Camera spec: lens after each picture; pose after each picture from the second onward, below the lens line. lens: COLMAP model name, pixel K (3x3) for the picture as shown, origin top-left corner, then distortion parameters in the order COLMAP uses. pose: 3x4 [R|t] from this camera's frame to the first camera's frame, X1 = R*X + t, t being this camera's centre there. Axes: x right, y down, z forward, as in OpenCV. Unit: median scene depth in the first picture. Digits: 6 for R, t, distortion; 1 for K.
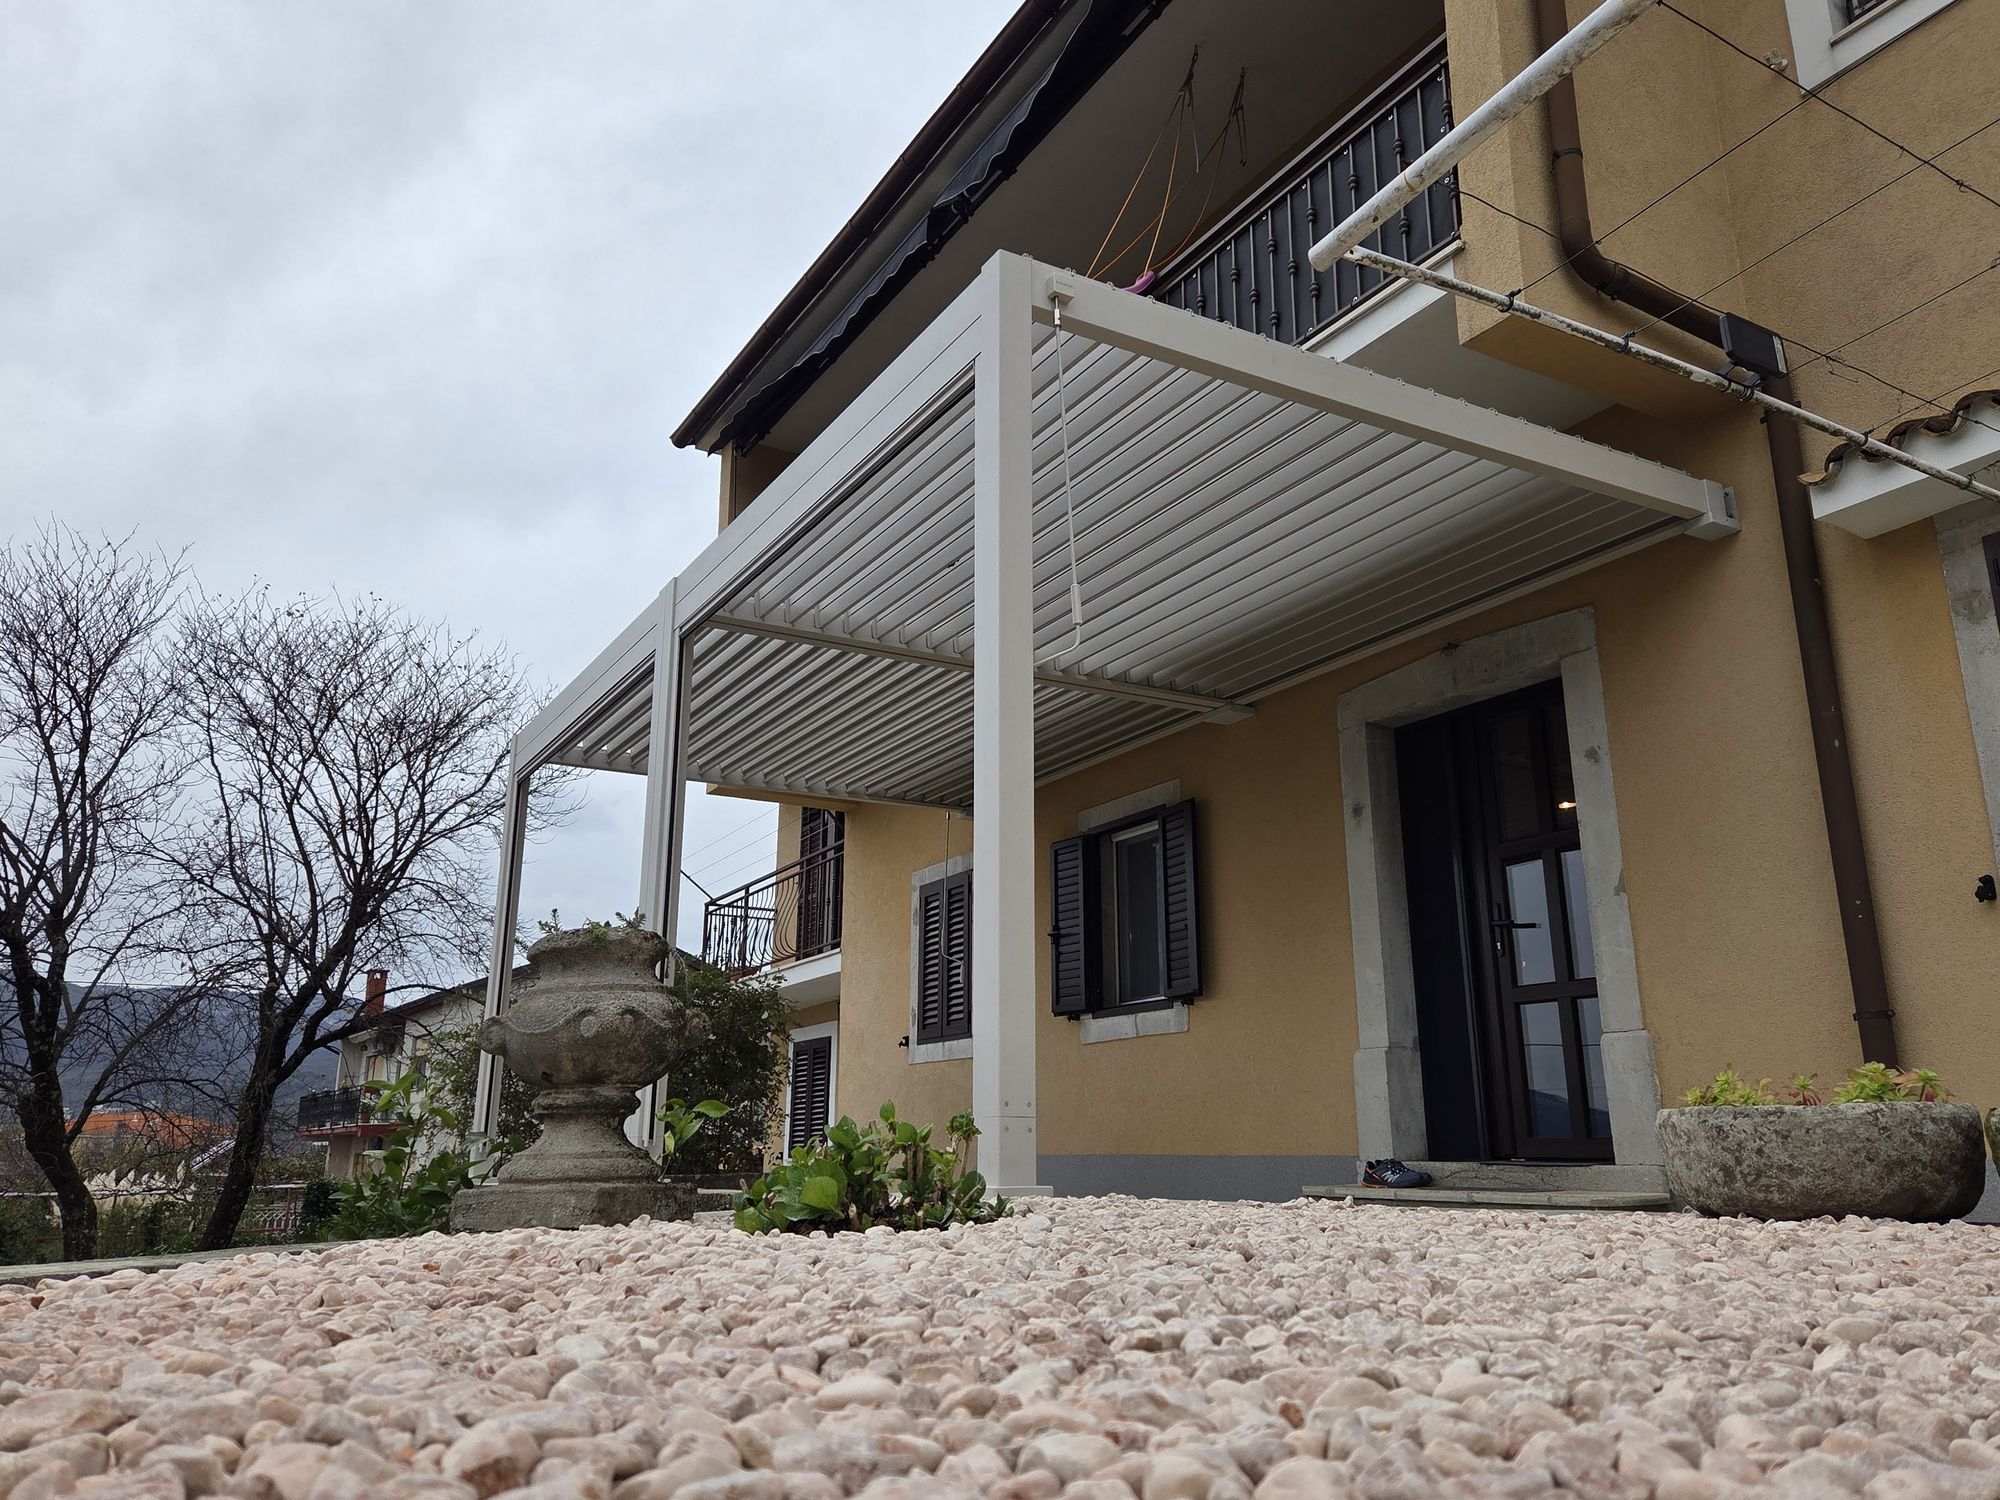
lens RADIAL K [[1463.9, 0, 1000.0], [0, 1463.9, 750.0], [0, 0, 1]] dist [0.072080, -0.000056]
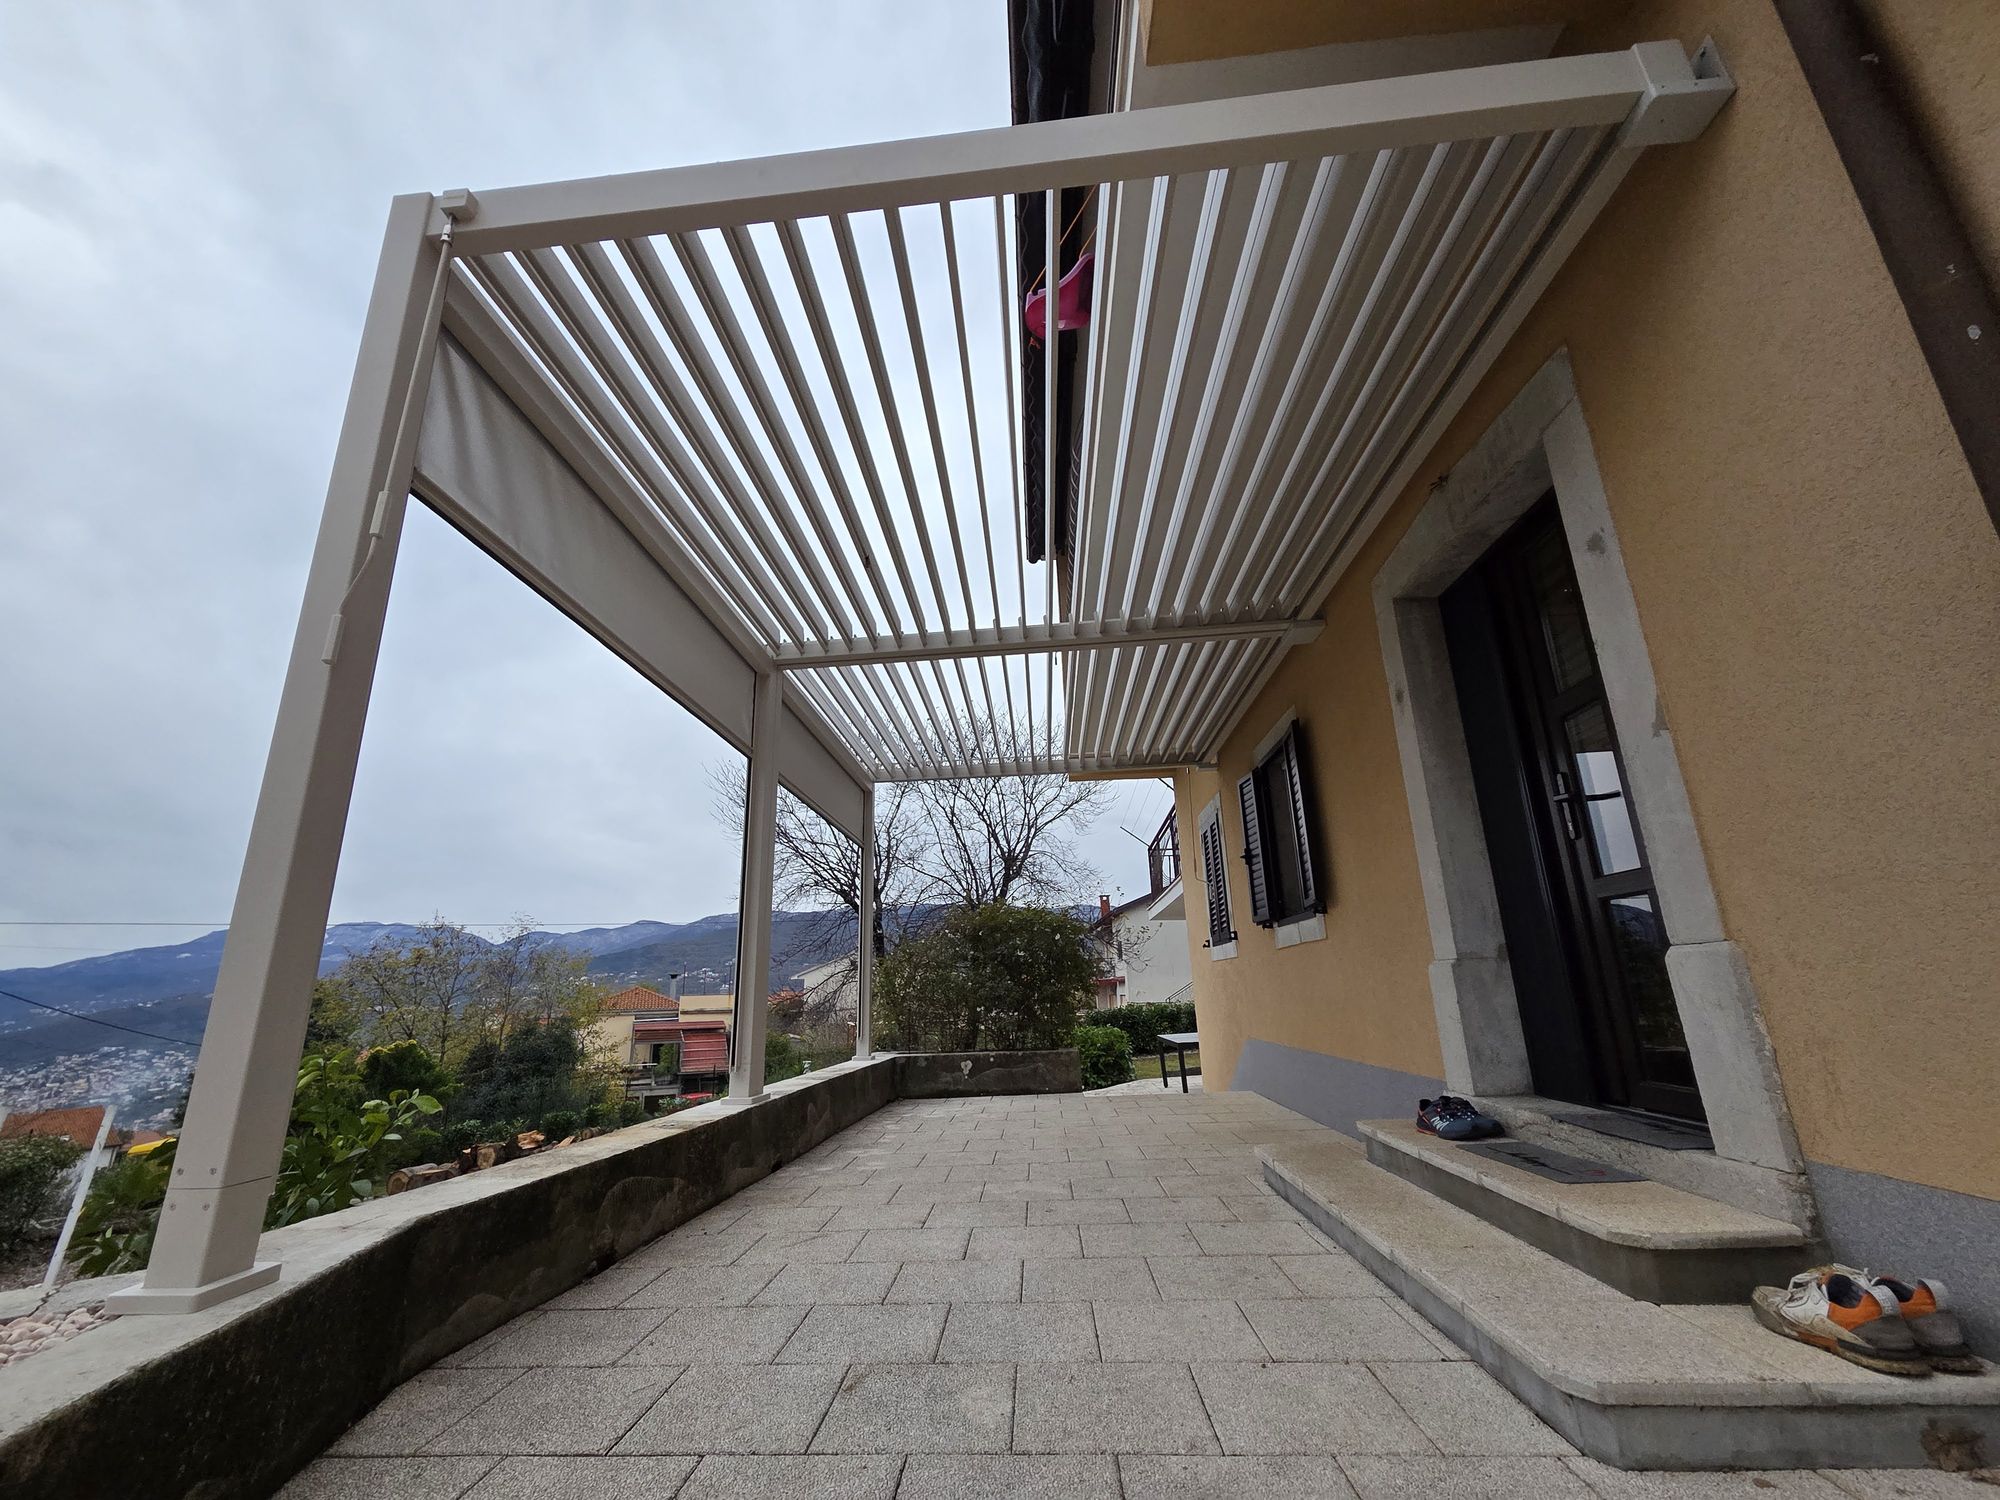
lens RADIAL K [[809.6, 0, 991.3], [0, 809.6, 757.7], [0, 0, 1]] dist [0.000552, 0.000081]
pose [[0.820283, -0.178543, -0.543377, 0.323733], [0.176138, 0.982714, -0.057001, 0.066853], [0.544161, -0.048953, 0.837552, 0.474114]]
